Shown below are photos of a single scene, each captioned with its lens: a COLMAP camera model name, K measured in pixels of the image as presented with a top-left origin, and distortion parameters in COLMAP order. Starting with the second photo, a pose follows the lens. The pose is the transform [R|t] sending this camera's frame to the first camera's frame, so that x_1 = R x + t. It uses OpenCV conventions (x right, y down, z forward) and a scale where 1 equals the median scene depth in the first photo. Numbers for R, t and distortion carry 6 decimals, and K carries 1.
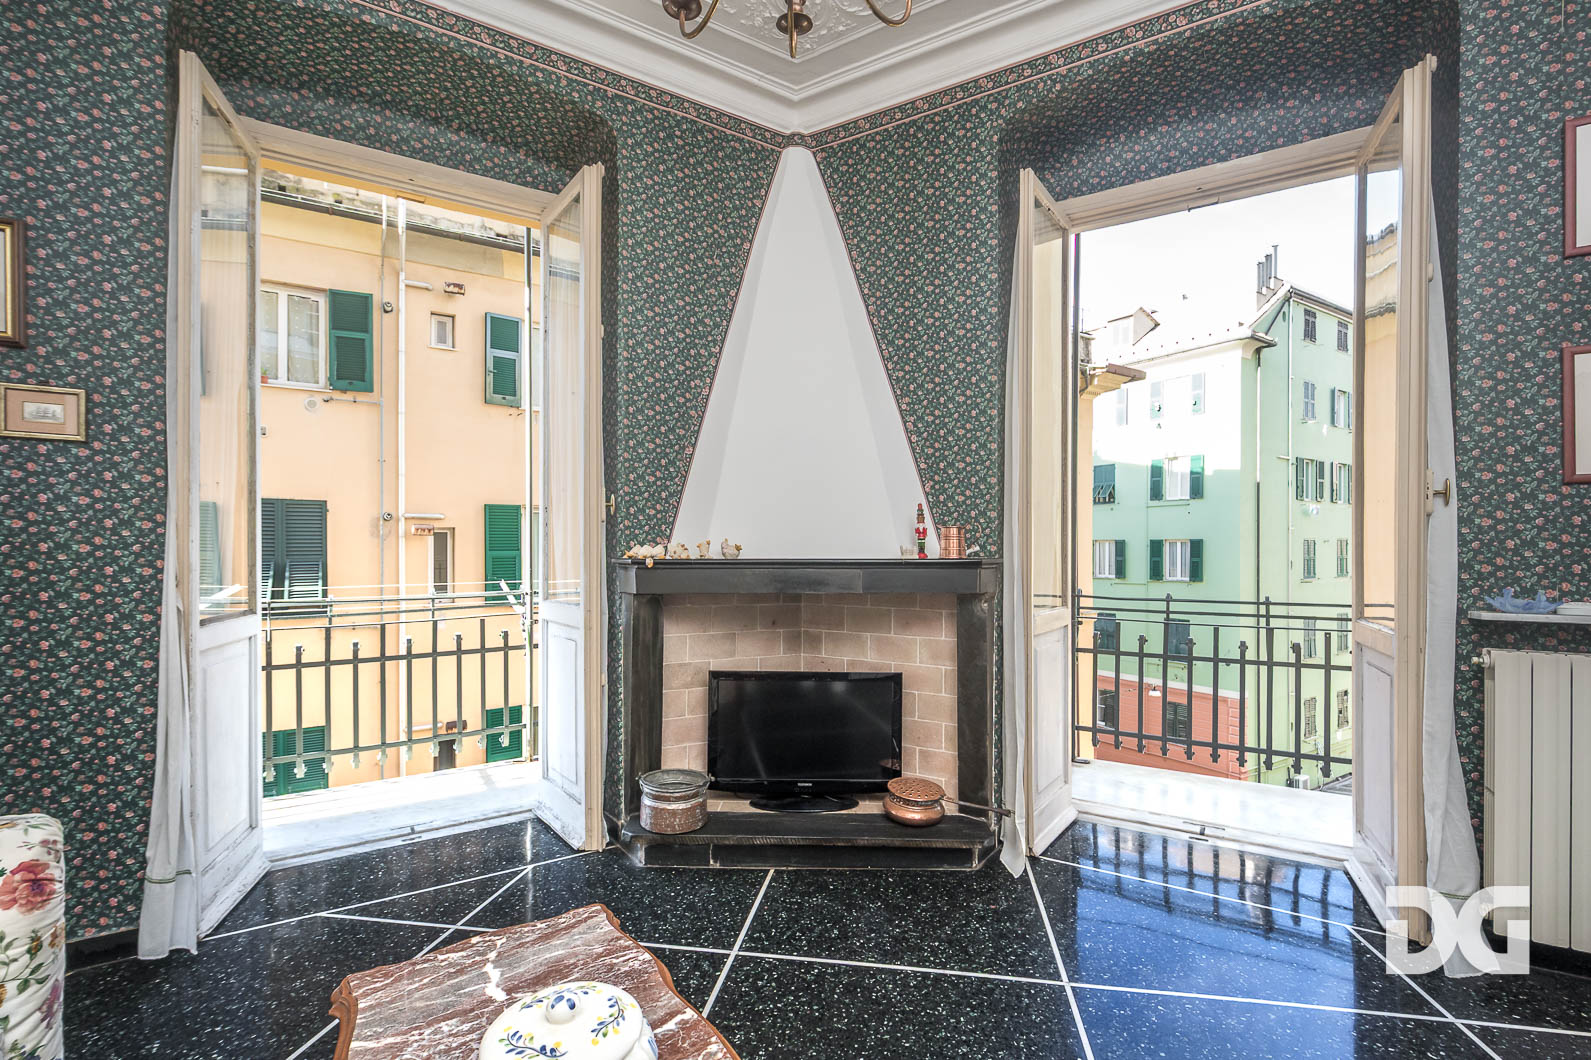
lens RADIAL K [[709.3, 0, 852.1], [0, 709.3, 557.1], [0, 0, 1]] dist [0.003656, -0.000628]
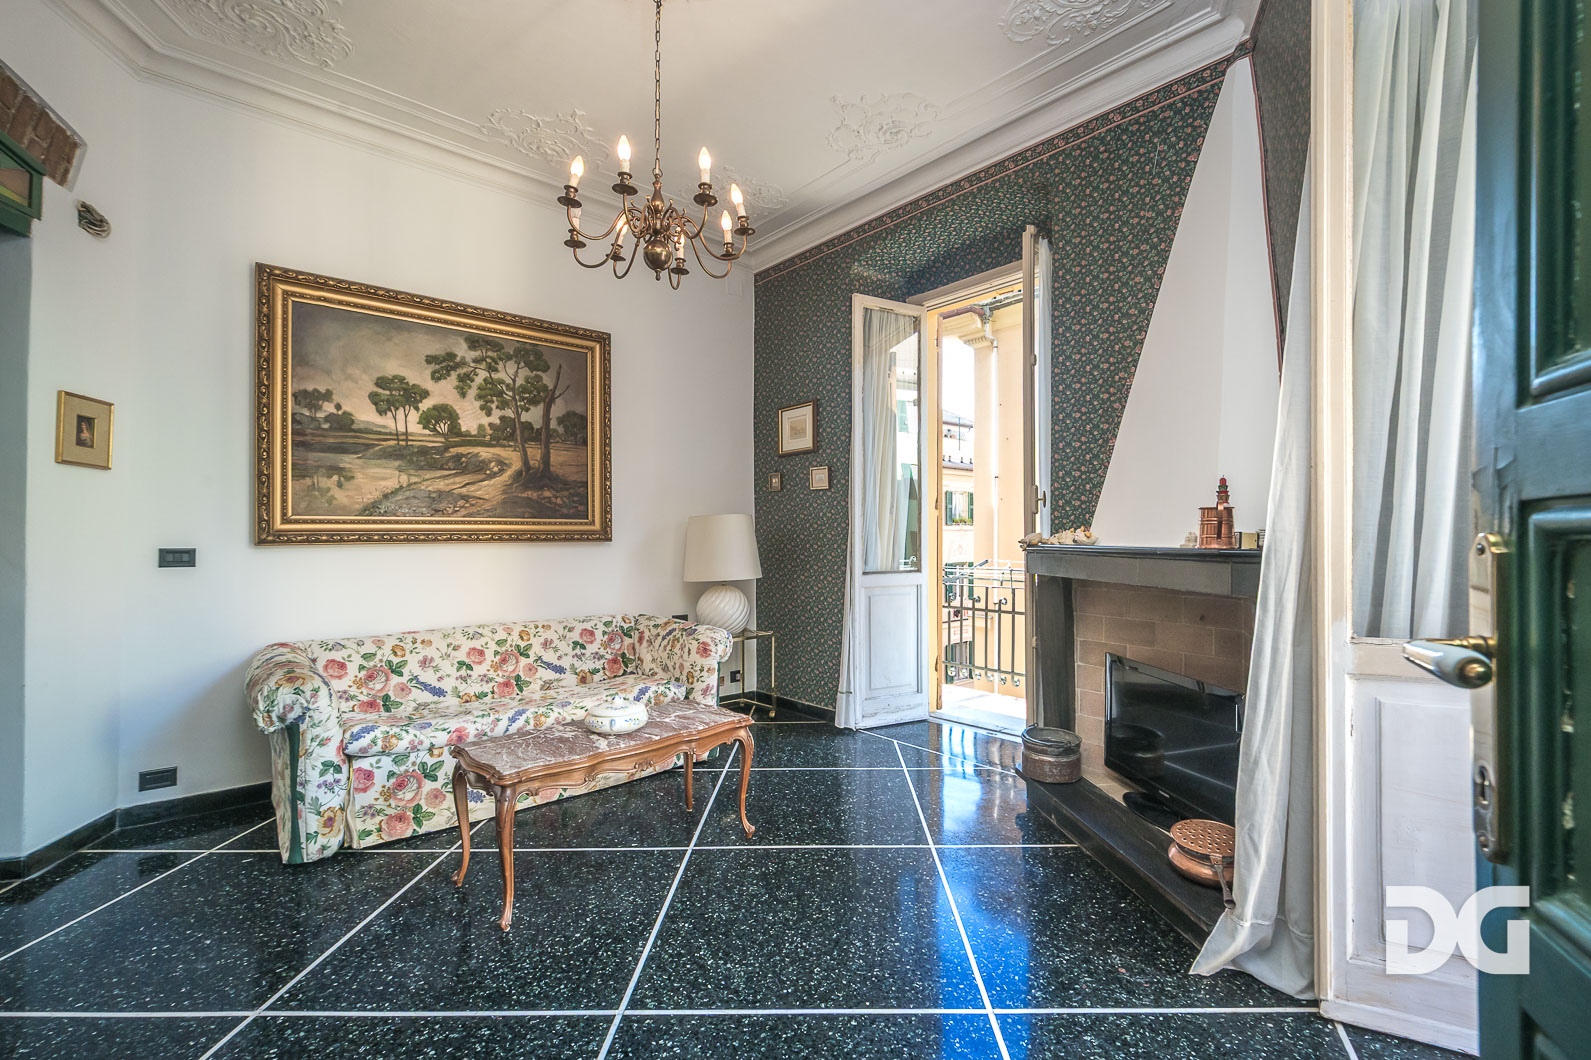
lens RADIAL K [[709.3, 0, 786.1], [0, 709.3, 537.8], [0, 0, 1]] dist [0.003656, -0.000628]
pose [[0.132335, 0.001321, -0.991204, 0.757299], [-0.007505, 0.999972, 0.000331, -0.005866], [0.991177, 0.007395, 0.132341, 0.388387]]
